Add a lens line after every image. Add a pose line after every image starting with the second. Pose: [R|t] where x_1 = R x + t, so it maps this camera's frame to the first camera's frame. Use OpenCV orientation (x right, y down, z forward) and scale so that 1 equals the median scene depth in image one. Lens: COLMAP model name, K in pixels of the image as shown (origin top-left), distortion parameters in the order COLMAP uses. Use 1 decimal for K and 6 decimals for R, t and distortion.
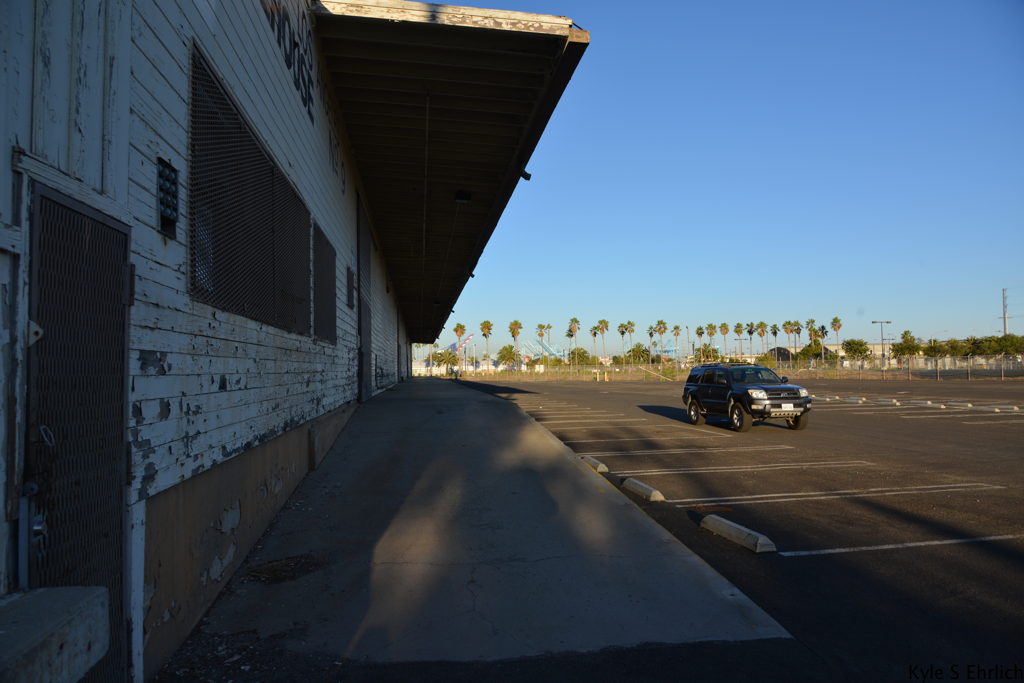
lens RADIAL K [[694.1, 0, 510.4], [0, 694.1, 341.9], [0, 0, 1]] dist [-0.039161, 0.006106]
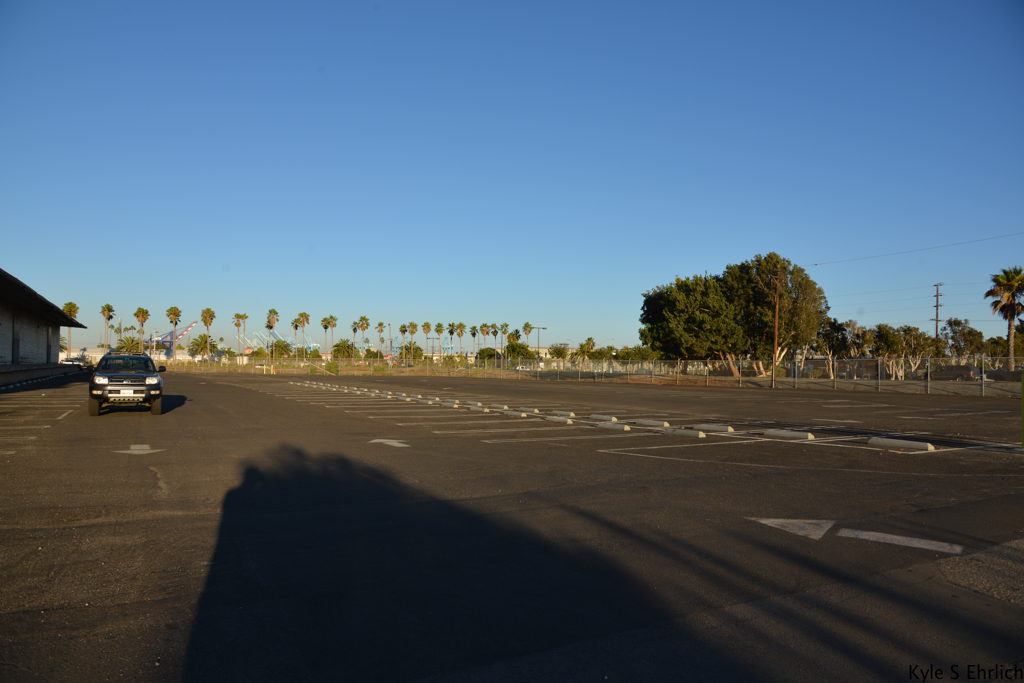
lens RADIAL K [[694.1, 0, 510.4], [0, 694.1, 341.9], [0, 0, 1]] dist [-0.039161, 0.006106]
pose [[0.931890, 0.042152, 0.360284, 0.157555], [-0.044259, 0.999017, -0.002405, -0.002912], [-0.360032, -0.013705, 0.932839, -0.063563]]
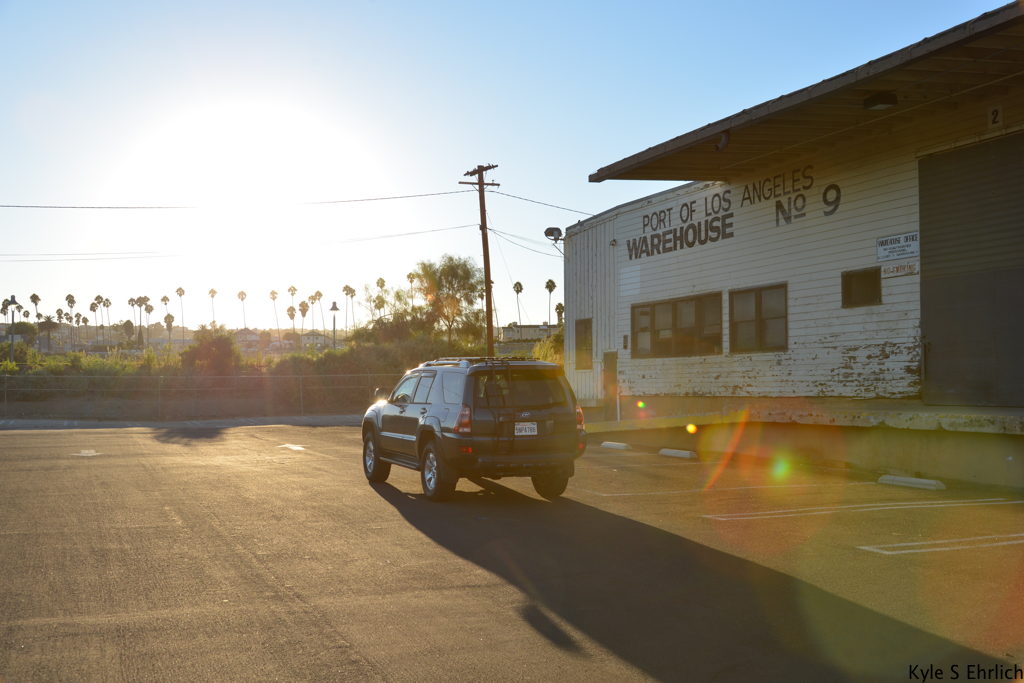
lens RADIAL K [[1088.9, 0, 513.4], [0, 1088.9, 343.3], [0, 0, 1]] dist [-0.021962, 0.018342]
pose [[-0.966624, 0.013440, -0.255846, 0.155433], [0.033046, 0.996822, -0.072486, 0.023976], [0.254059, -0.078522, -0.963996, 0.553123]]
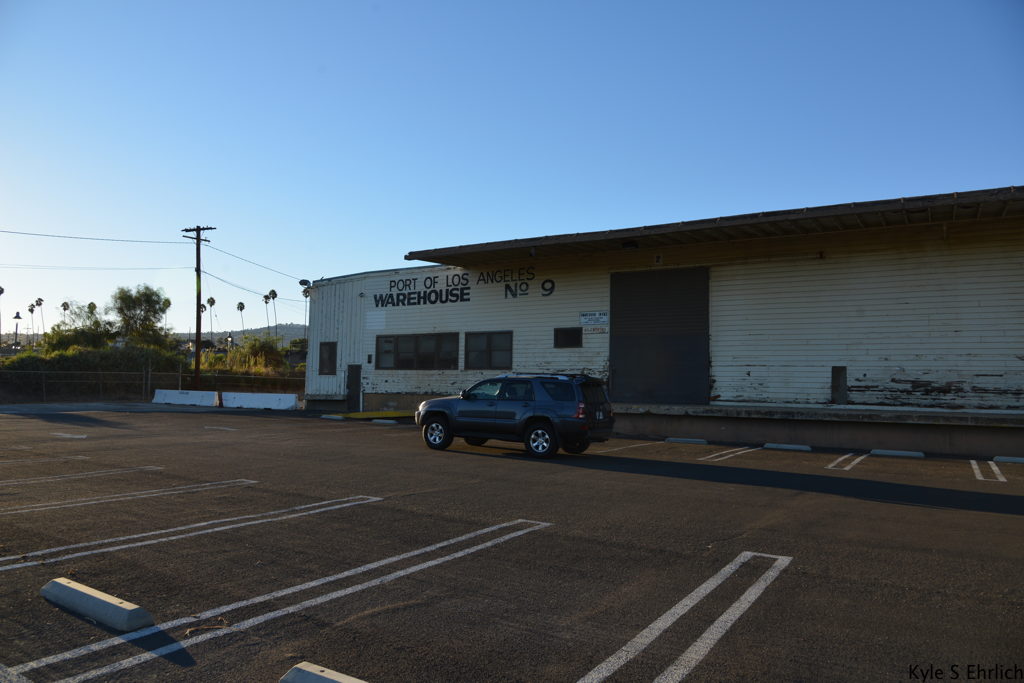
lens RADIAL K [[693.1, 0, 507.7], [0, 693.1, 342.0], [0, 0, 1]] dist [-0.042022, 0.007785]
pose [[-0.643787, -0.043625, -0.763960, 0.303174], [0.024567, 0.996680, -0.077618, 0.017846], [0.764810, -0.068738, -0.640578, 0.478506]]
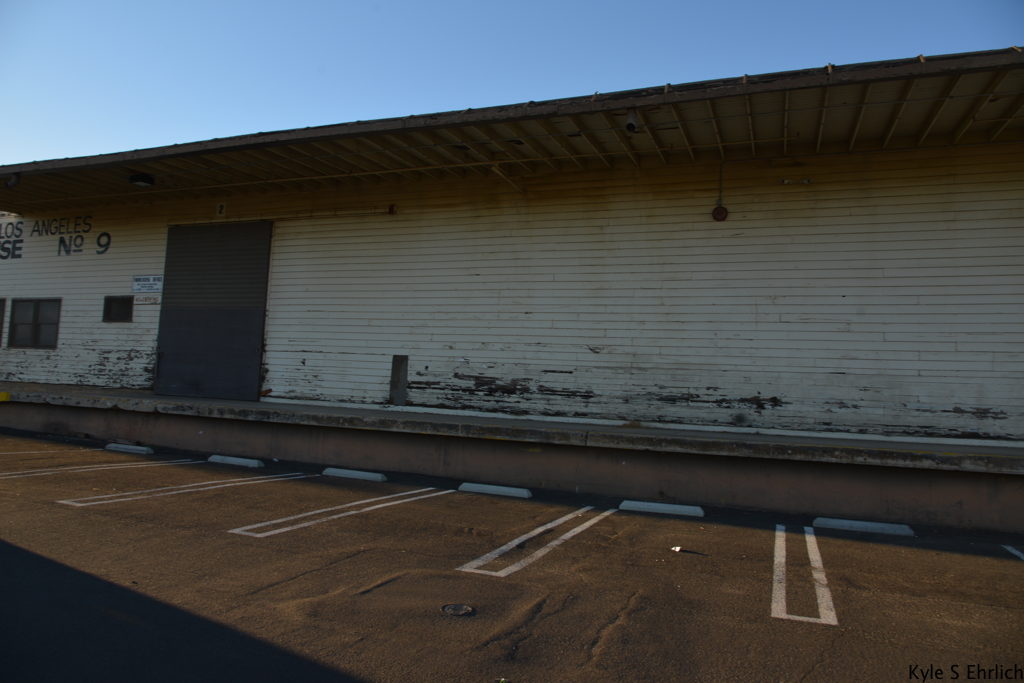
lens RADIAL K [[694.1, 0, 510.4], [0, 694.1, 341.9], [0, 0, 1]] dist [-0.039161, 0.006106]
pose [[-0.482624, -0.073219, -0.872762, 0.140608], [-0.004484, 0.996693, -0.081137, 0.023668], [0.875816, -0.035245, -0.481356, 0.549573]]
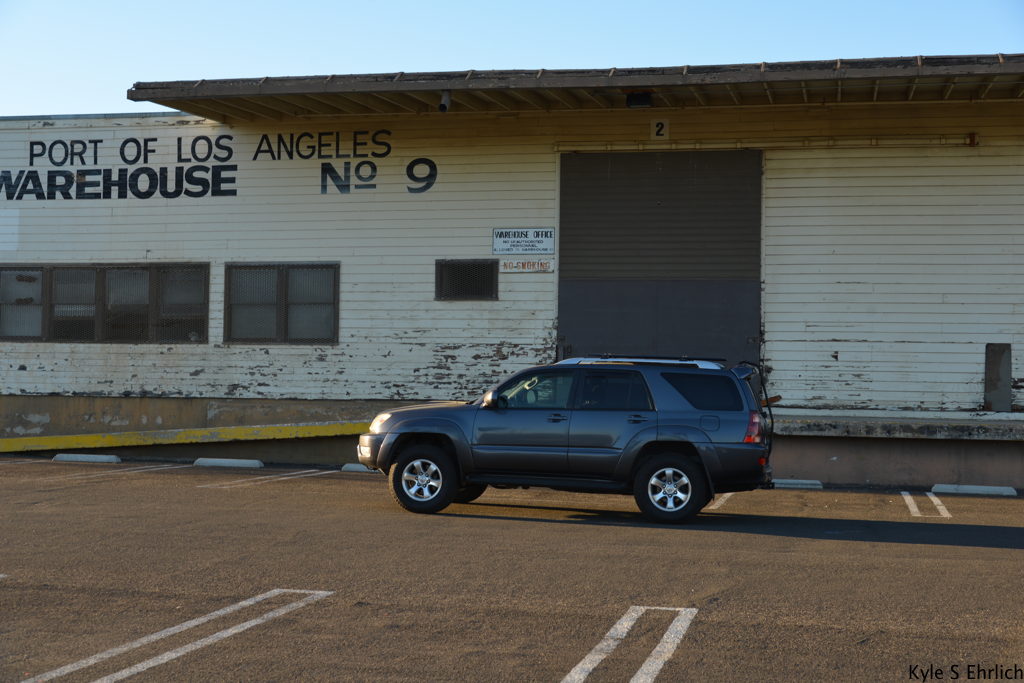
lens RADIAL K [[1457.1, 0, 505.9], [0, 1457.1, 343.2], [0, 0, 1]] dist [-0.018954, 0.032450]
pose [[-0.352944, -0.014834, -0.935527, 0.360350], [0.029052, 0.999218, -0.026805, 0.014059], [0.935193, -0.036640, -0.352237, 0.397122]]
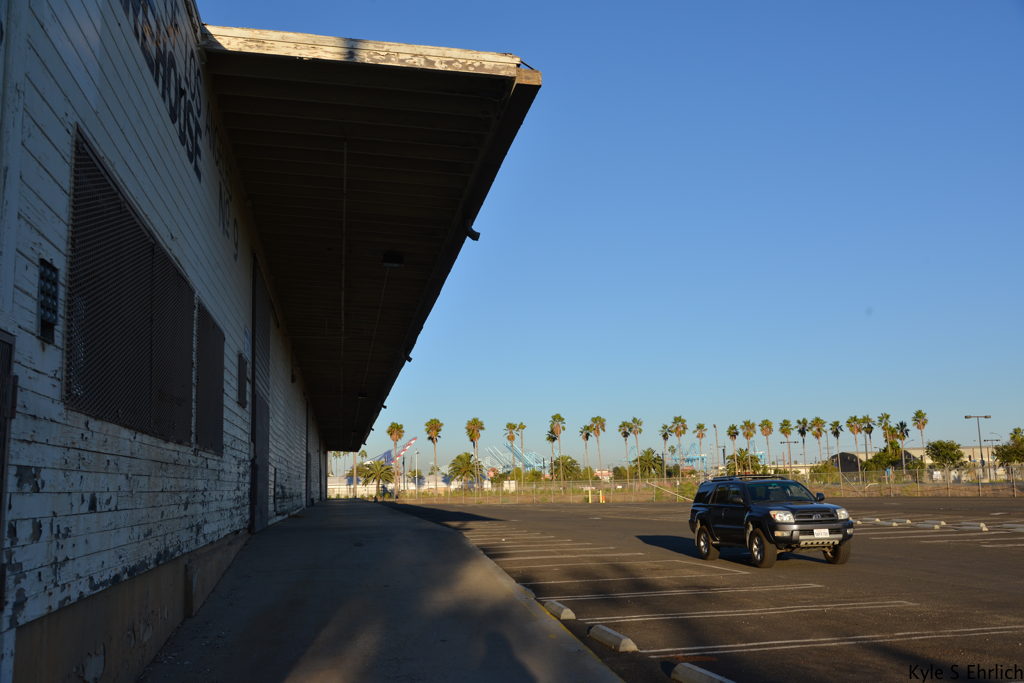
lens RADIAL K [[981.3, 0, 510.9], [0, 981.3, 342.3], [0, 0, 1]] dist [-0.041469, 0.034929]
pose [[0.999089, -0.002246, 0.042610, 0.004357], [0.006796, 0.994242, -0.106939, -0.000482], [-0.042124, 0.107131, 0.993352, -0.020258]]
